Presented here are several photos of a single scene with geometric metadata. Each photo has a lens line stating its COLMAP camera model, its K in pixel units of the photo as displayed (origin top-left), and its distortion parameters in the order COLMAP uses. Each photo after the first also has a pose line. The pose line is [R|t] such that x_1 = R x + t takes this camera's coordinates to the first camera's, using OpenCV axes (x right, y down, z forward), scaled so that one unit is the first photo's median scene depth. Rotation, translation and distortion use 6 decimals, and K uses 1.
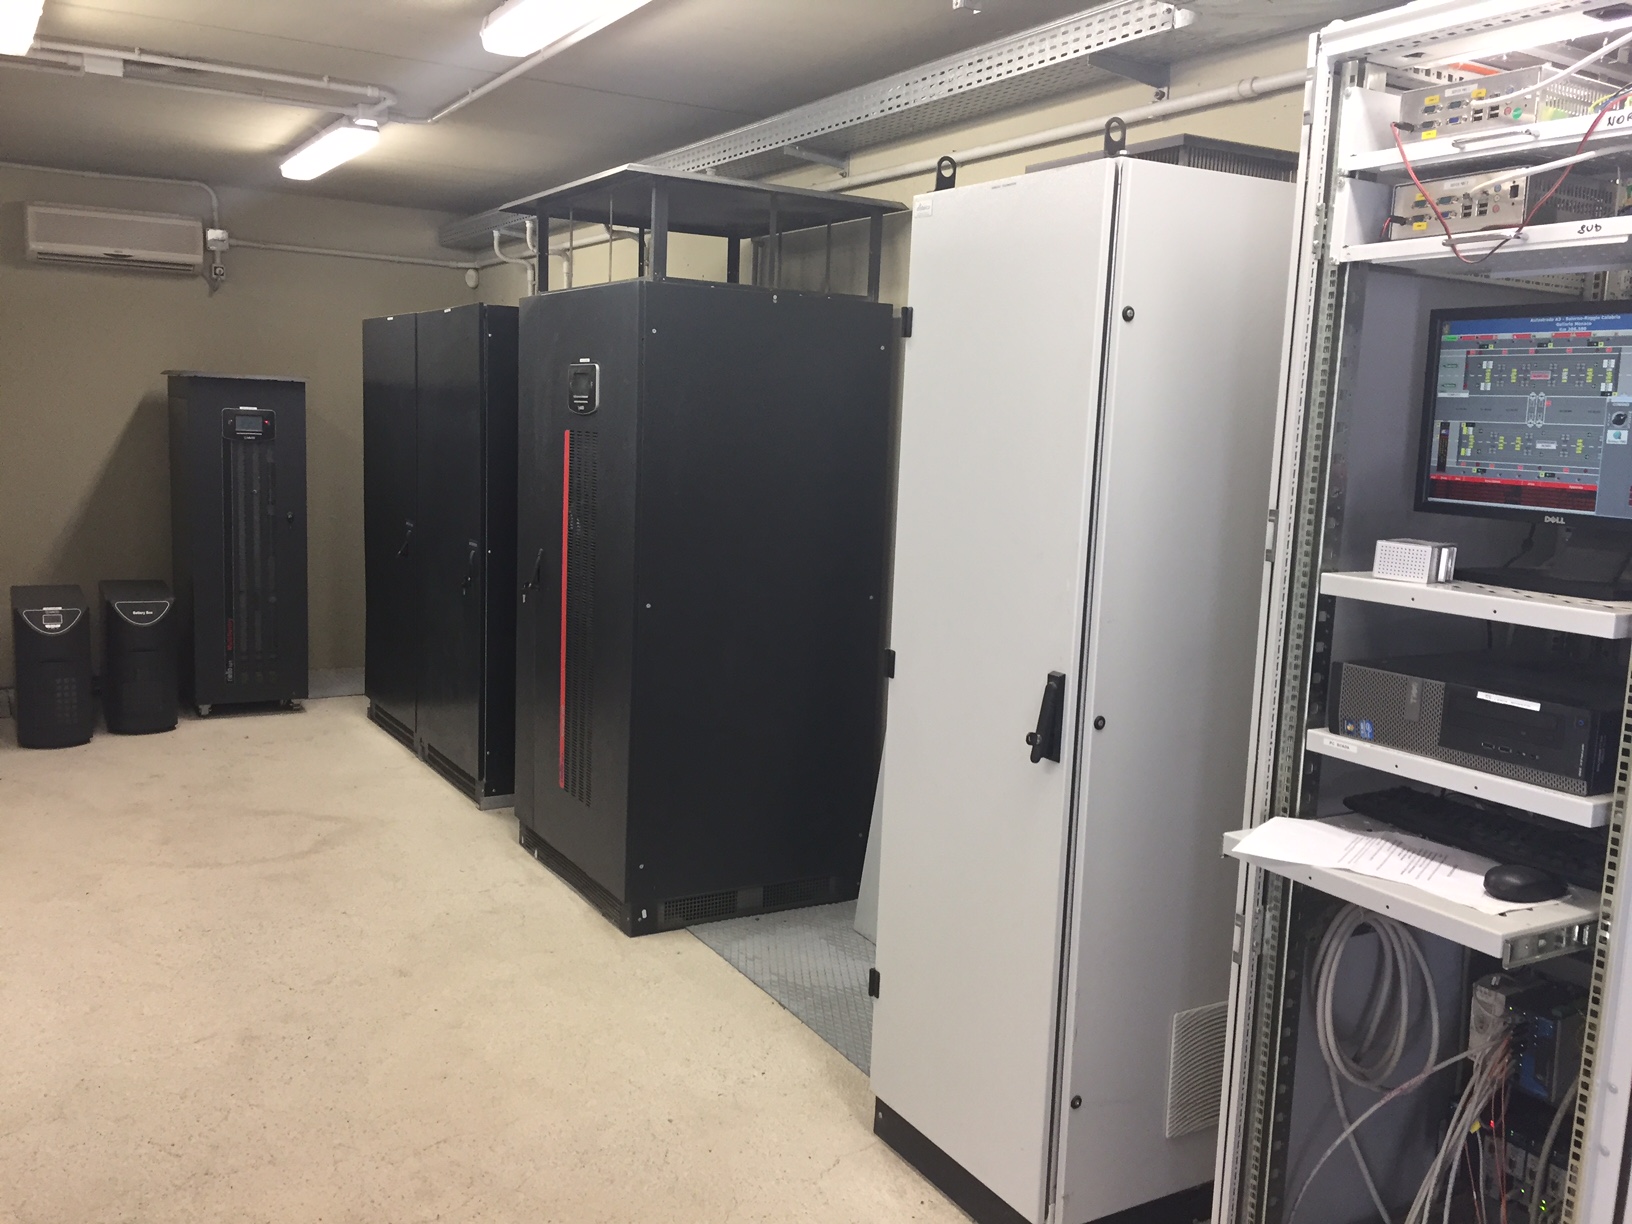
lens RADIAL K [[1396.5, 0, 805.6], [0, 1396.5, 605.1], [0, 0, 1]] dist [0.083002, -0.122469]
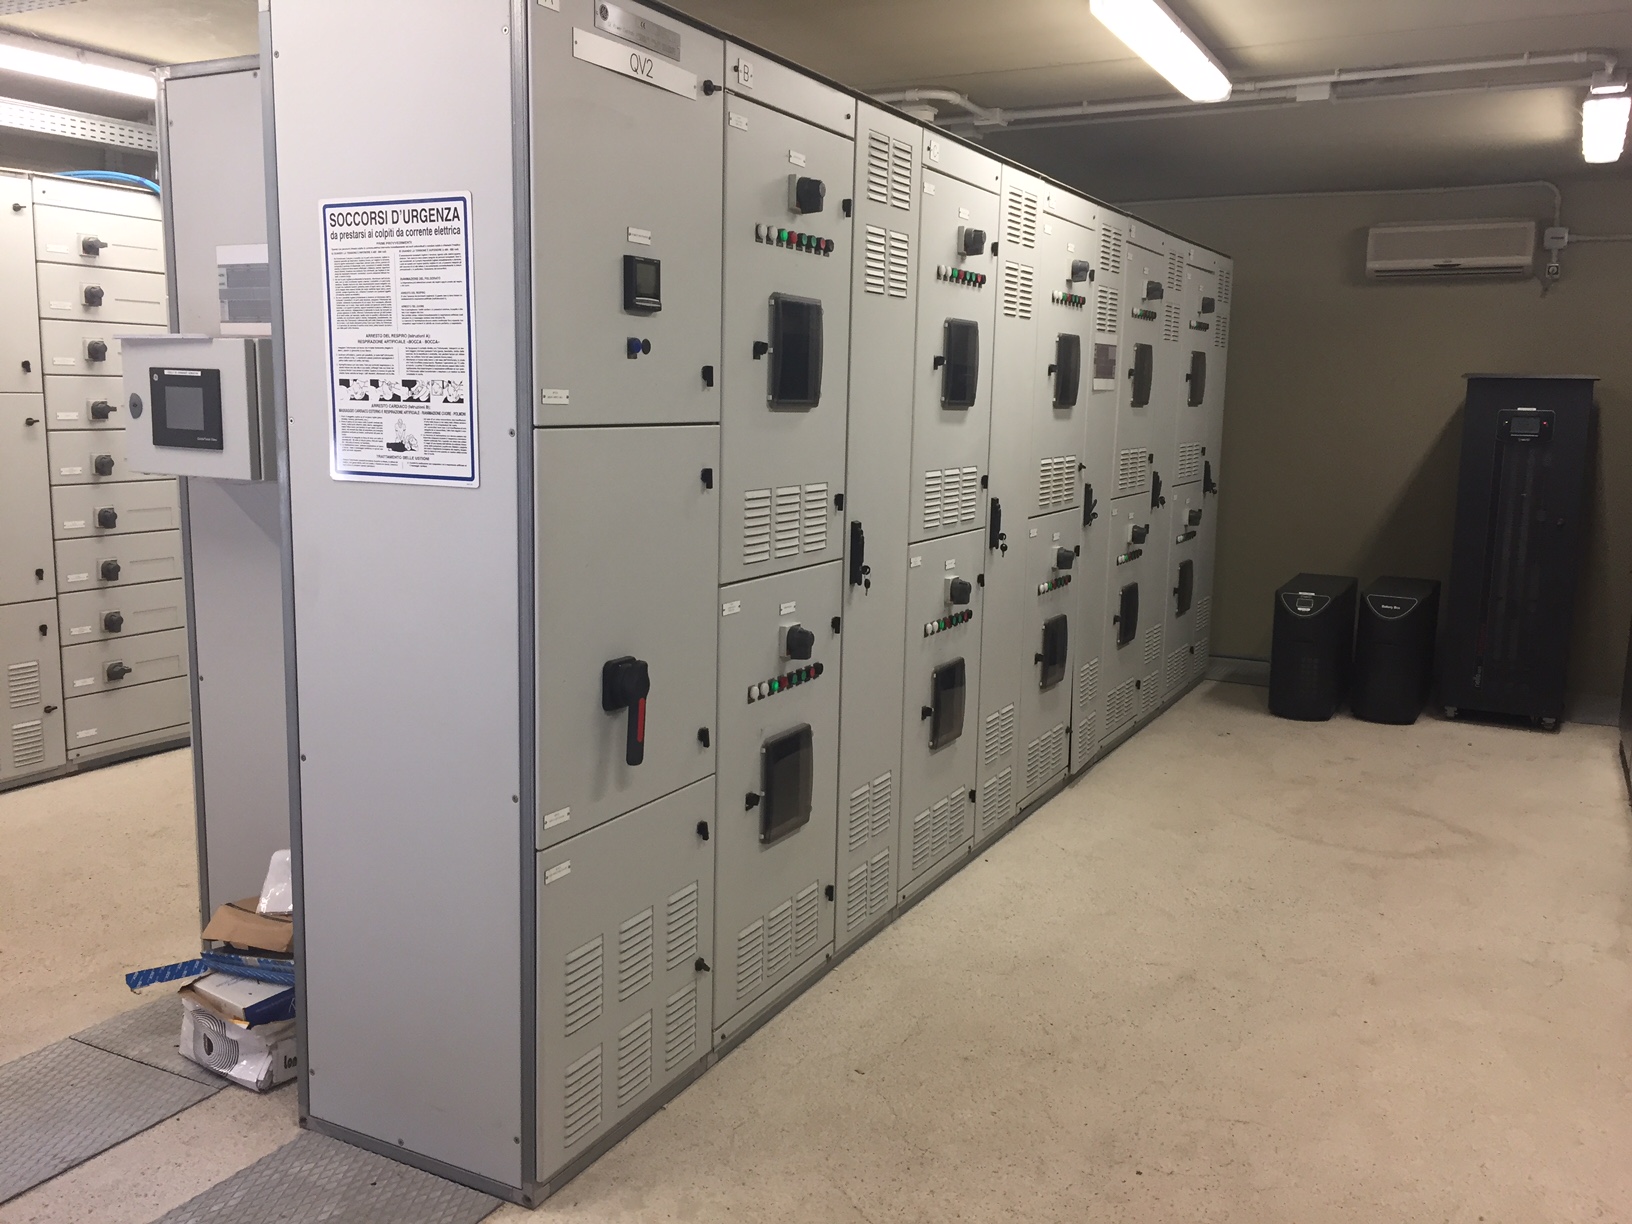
lens RADIAL K [[1396.5, 0, 819.6], [0, 1396.5, 600.1], [0, 0, 1]] dist [0.083002, -0.122469]
pose [[0.525736, 0.096751, -0.845128, 0.198514], [-0.111732, 0.992757, 0.044145, 0.001305], [0.843278, 0.071219, 0.532738, 0.095153]]
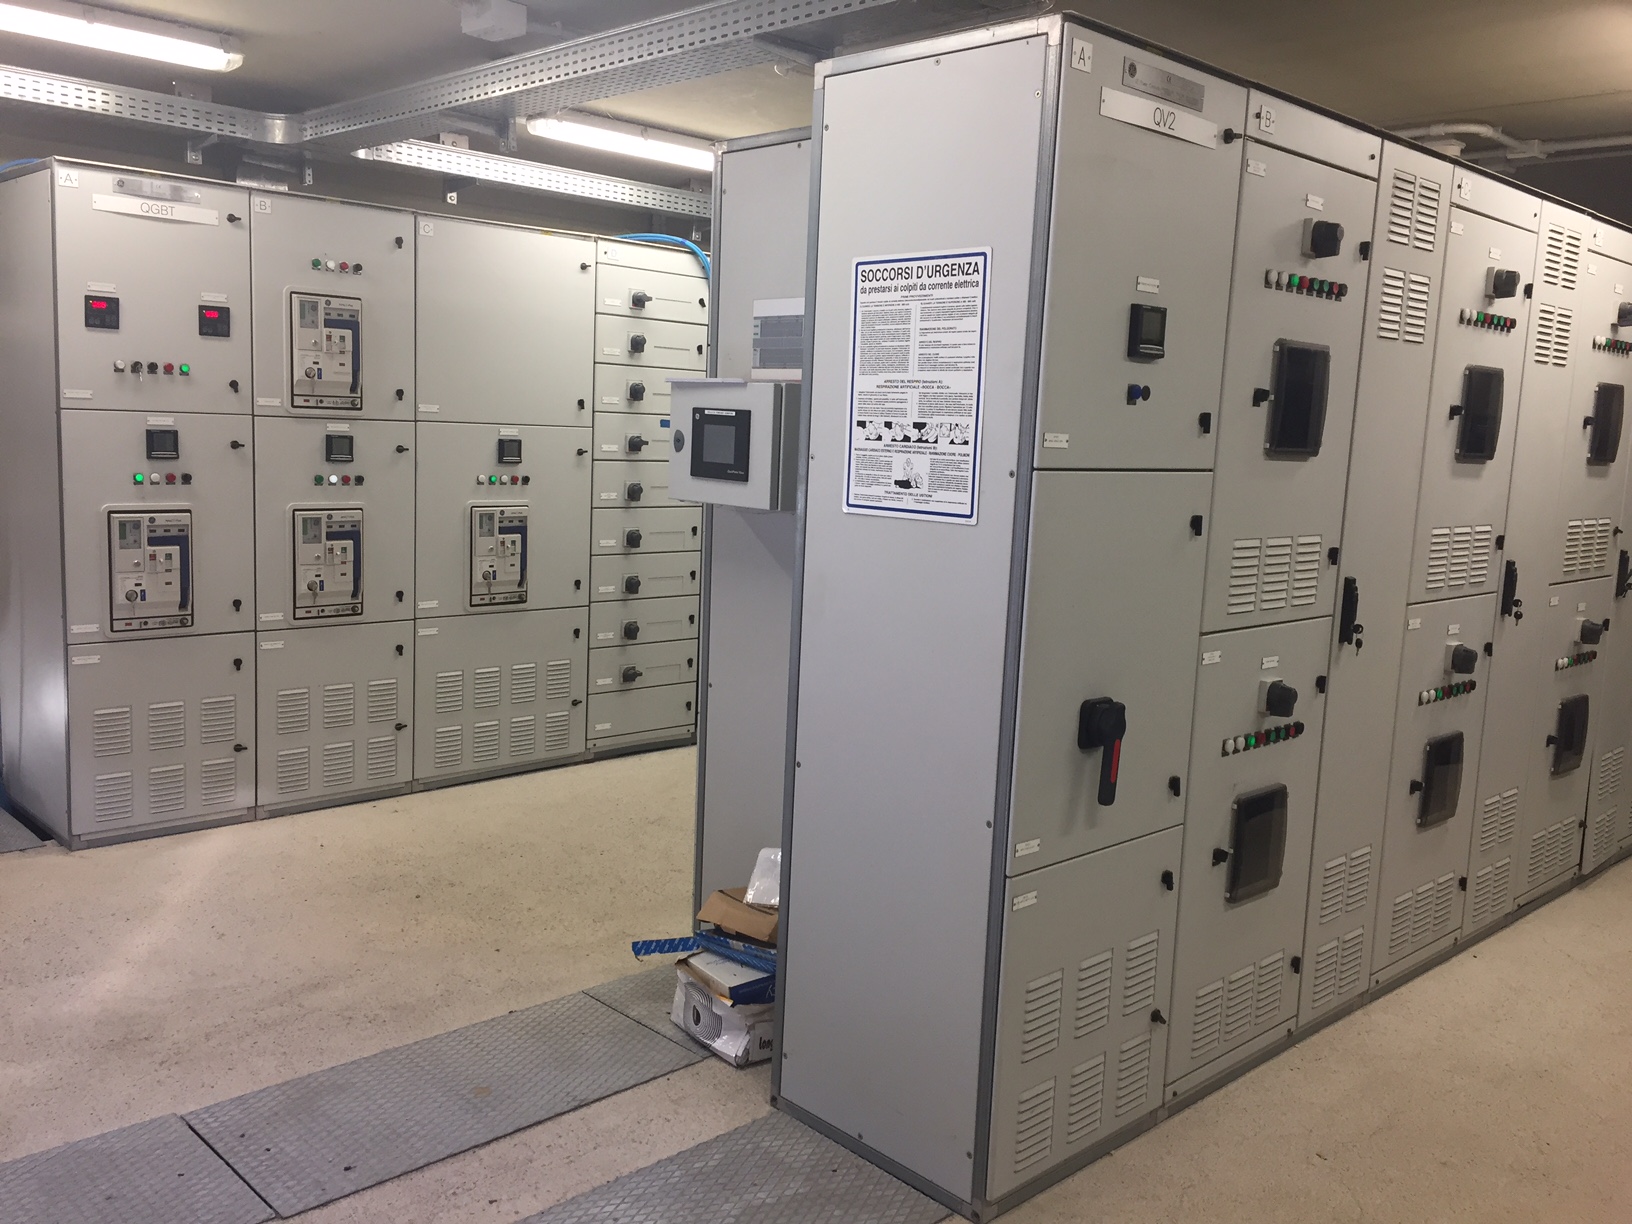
lens RADIAL K [[1396.5, 0, 807.7], [0, 1396.5, 603.7], [0, 0, 1]] dist [0.083002, -0.122469]
pose [[0.224051, 0.097132, -0.969725, 0.199363], [-0.162197, 0.984860, 0.061173, 0.001623], [0.960986, 0.143580, 0.236414, 0.093138]]
